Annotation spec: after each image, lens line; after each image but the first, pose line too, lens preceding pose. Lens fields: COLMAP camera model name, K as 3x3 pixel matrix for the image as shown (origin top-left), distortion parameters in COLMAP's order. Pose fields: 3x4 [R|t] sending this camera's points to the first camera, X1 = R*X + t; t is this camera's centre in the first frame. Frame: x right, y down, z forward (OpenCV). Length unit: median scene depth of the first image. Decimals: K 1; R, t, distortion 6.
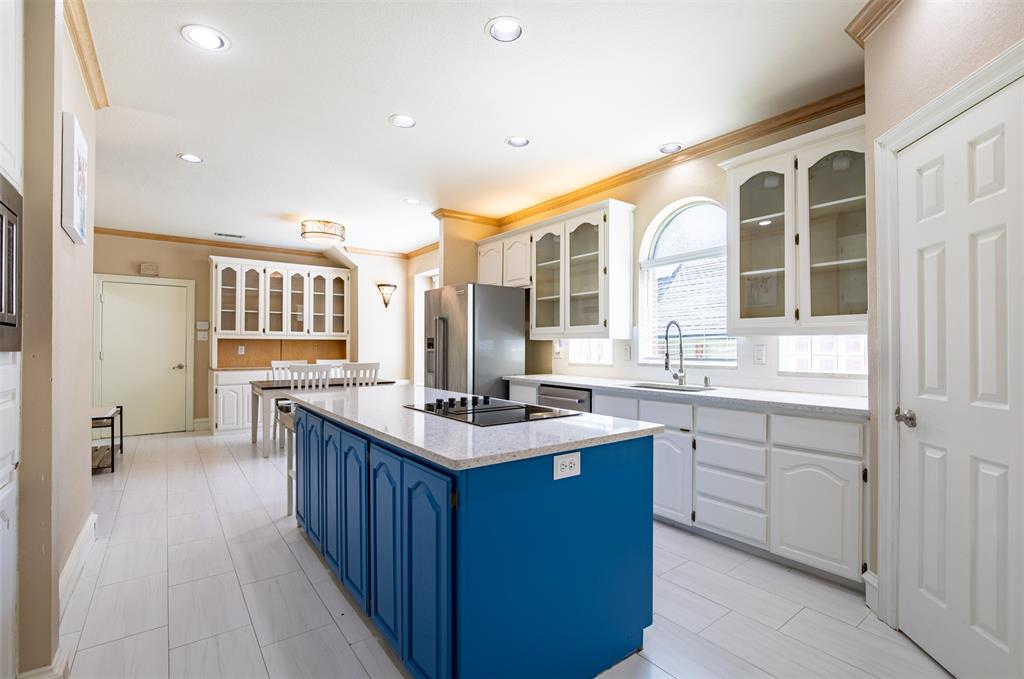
lens RADIAL K [[469.4, 0, 522.0], [0, 469.4, 343.0], [0, 0, 1]] dist [-0.028632, 0.001938]
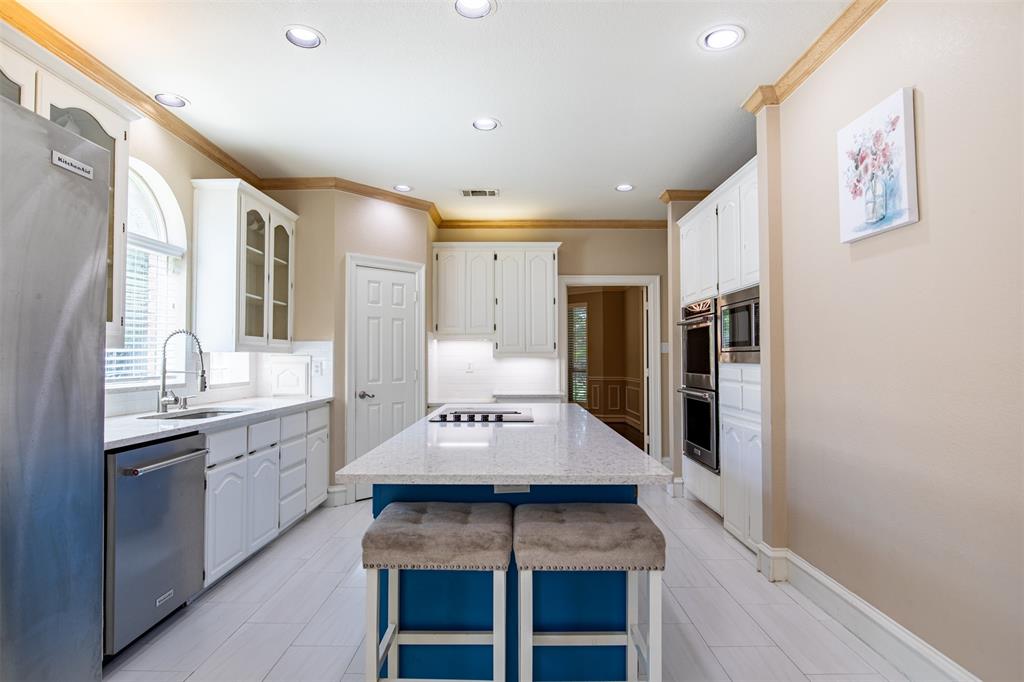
lens RADIAL K [[542.2, 0, 520.9], [0, 542.2, 345.0], [0, 0, 1]] dist [-0.031206, 0.006063]
pose [[-0.801134, 0.016364, 0.598261, -0.649240], [-0.003936, 0.999460, -0.032608, 0.006147], [-0.598471, -0.028478, -0.800638, 1.343870]]
